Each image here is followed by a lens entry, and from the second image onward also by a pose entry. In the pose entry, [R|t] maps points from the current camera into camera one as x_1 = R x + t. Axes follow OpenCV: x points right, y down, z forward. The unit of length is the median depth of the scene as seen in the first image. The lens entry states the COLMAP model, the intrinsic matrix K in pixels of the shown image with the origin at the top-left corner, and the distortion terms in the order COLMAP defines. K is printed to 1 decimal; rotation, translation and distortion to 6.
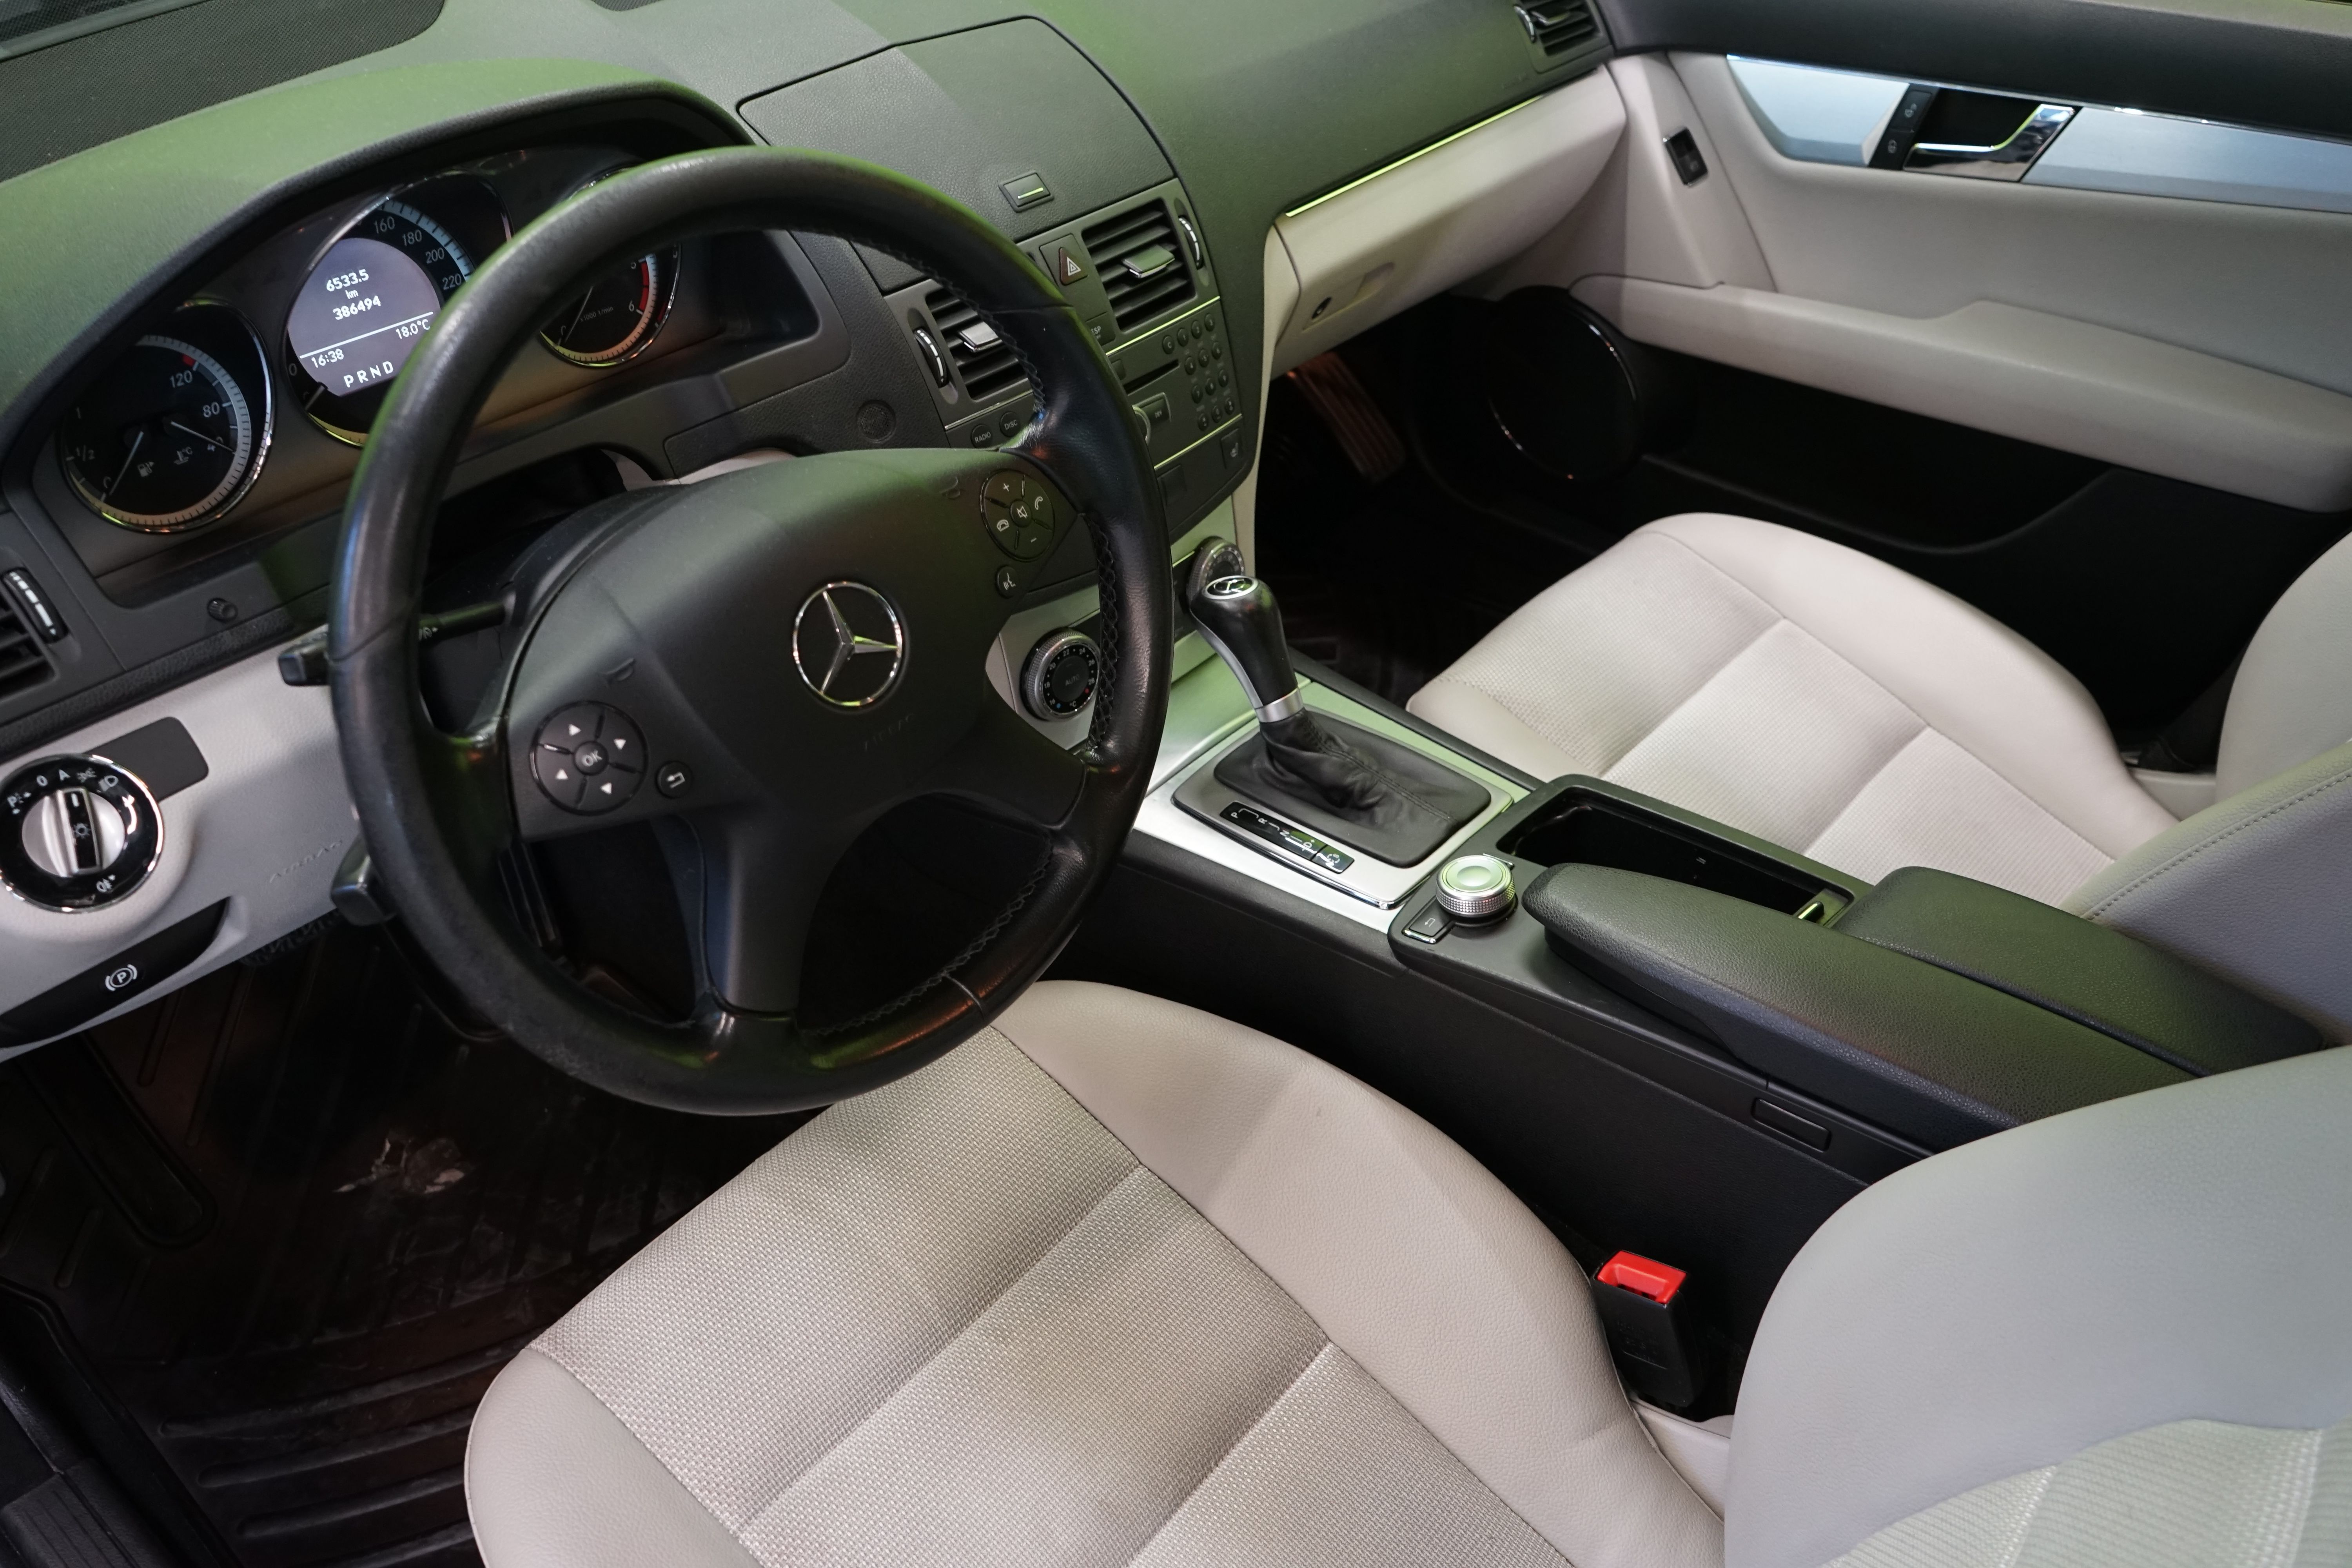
lens RADIAL K [[1882.0, 0, 1168.4], [0, 1882.0, 787.4], [0, 0, 1]] dist [-0.011752, -0.007822]
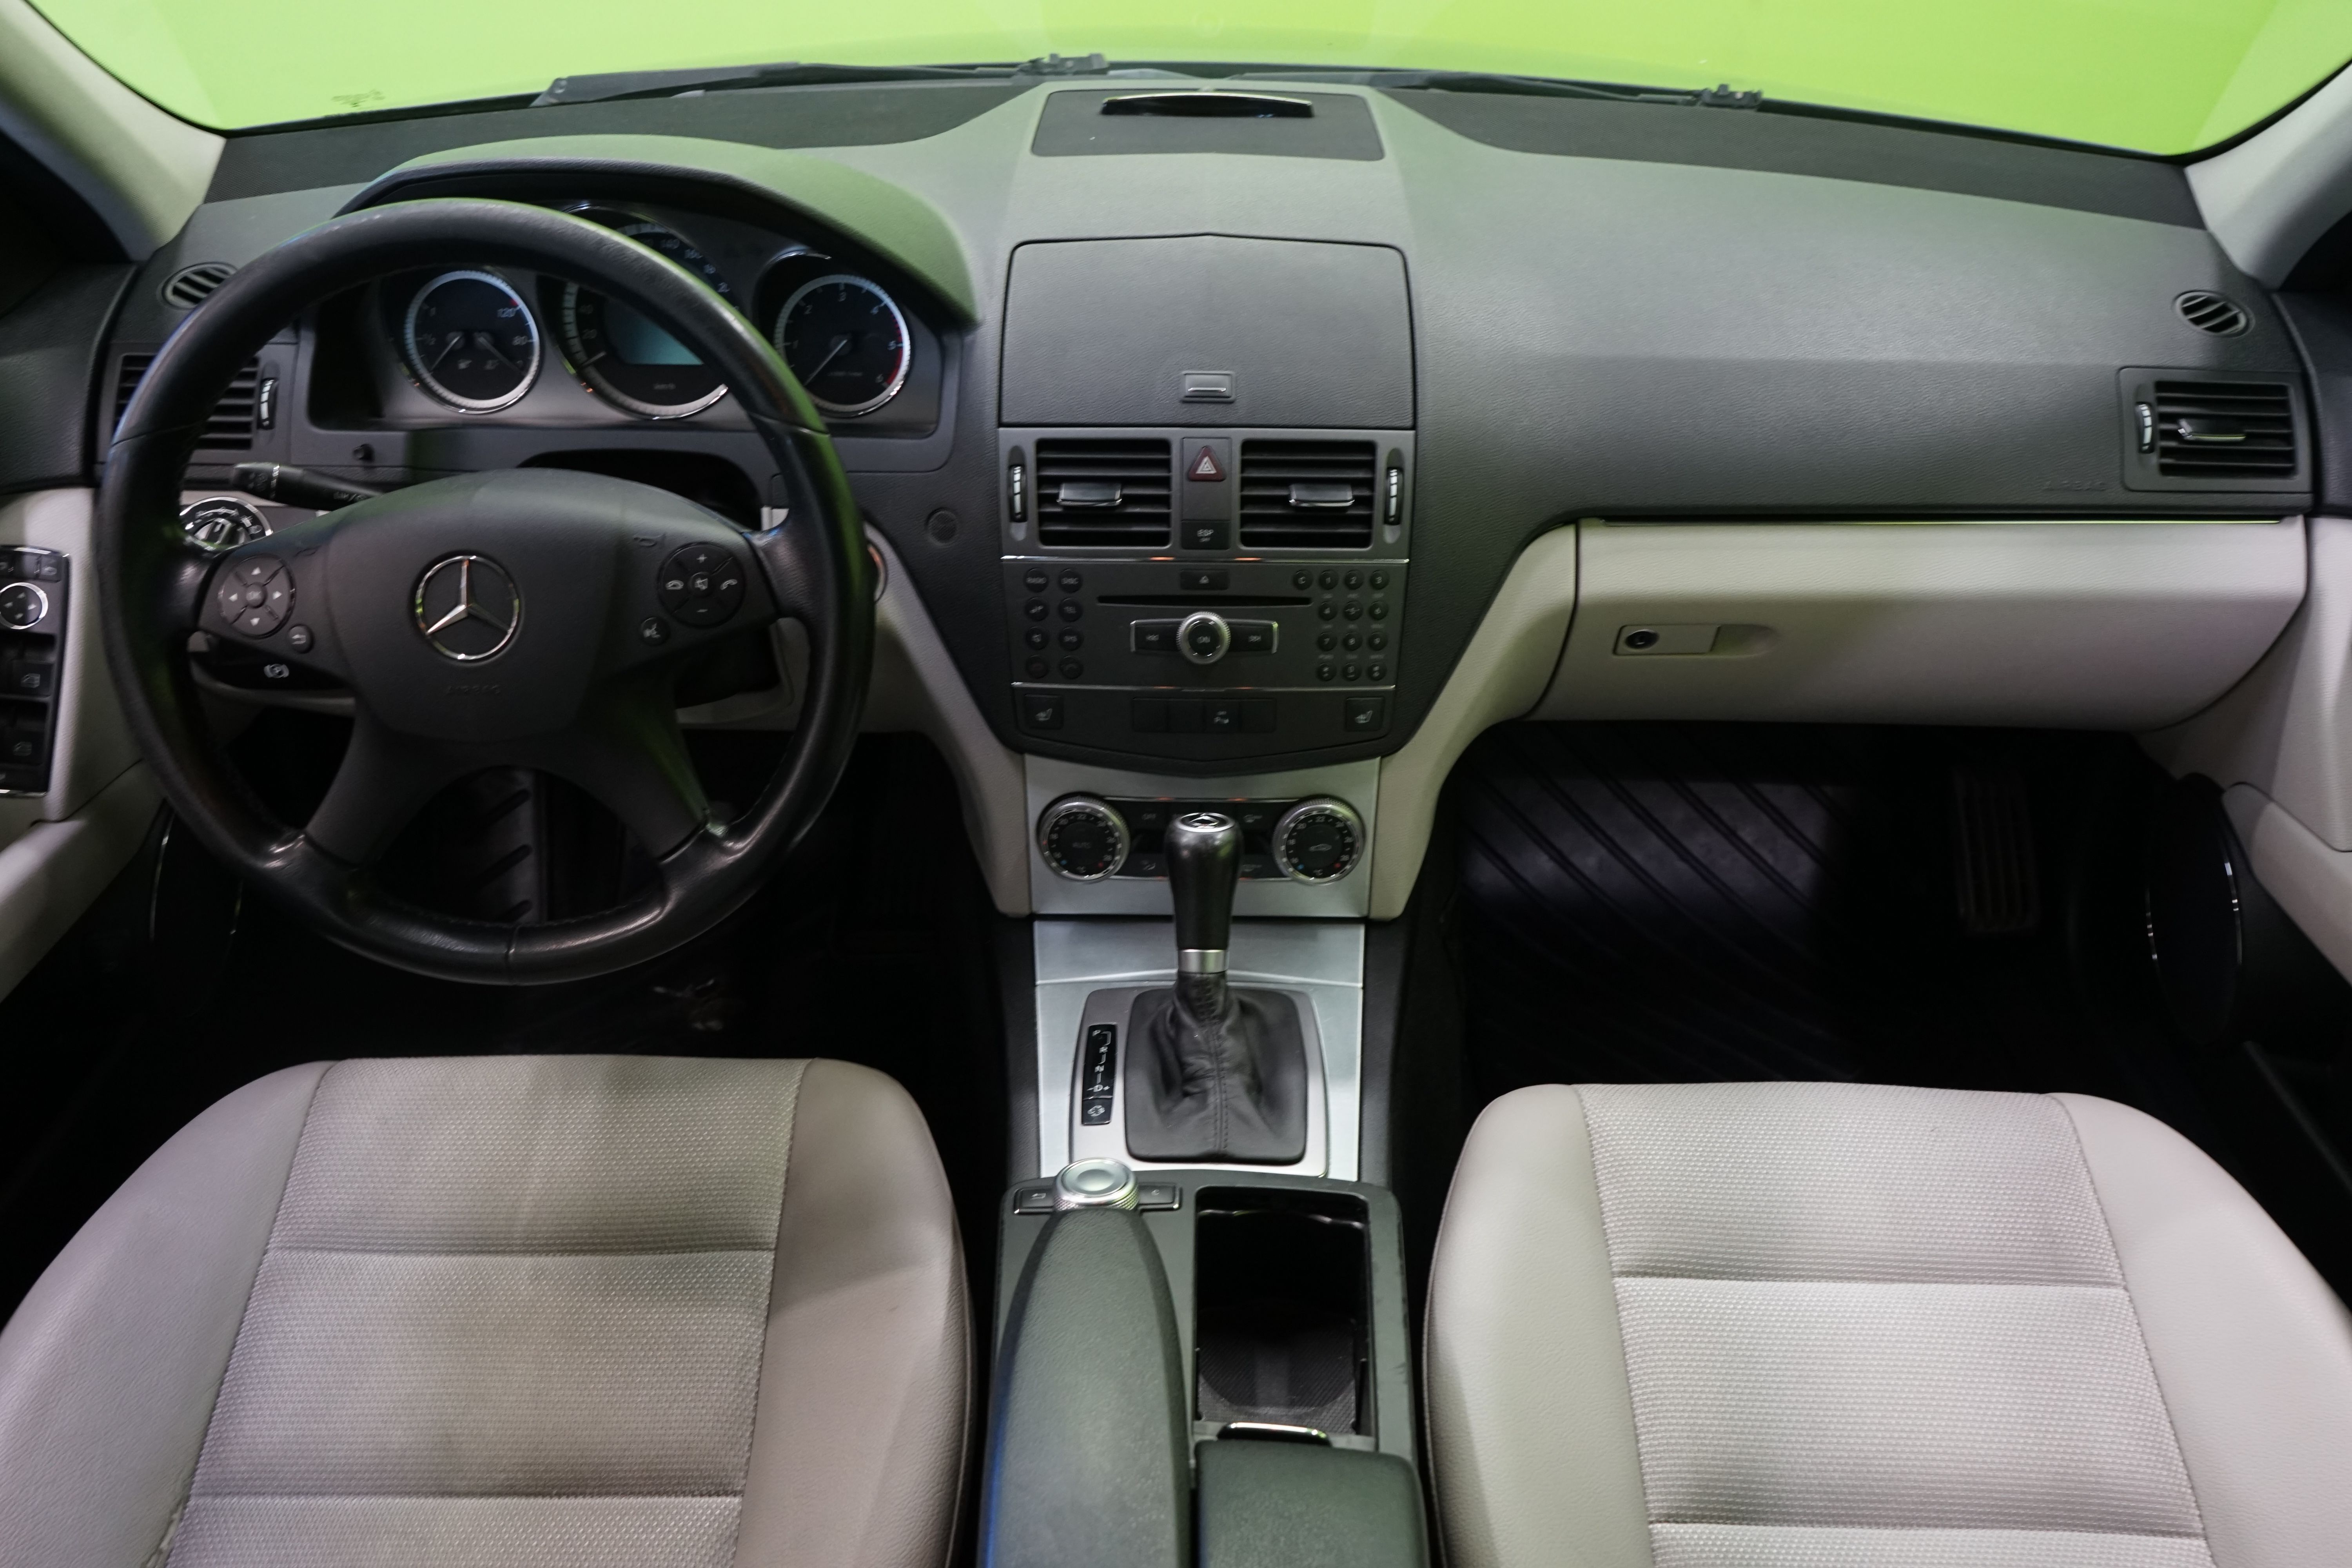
lens RADIAL K [[1882.0, 0, 1170.0], [0, 1882.0, 778.1], [0, 0, 1]] dist [-0.011752, -0.007822]
pose [[0.637733, 0.391873, -0.663123, 0.634774], [-0.467459, 0.881146, 0.071154, -0.182649], [0.612192, 0.264606, 0.745121, 0.267028]]
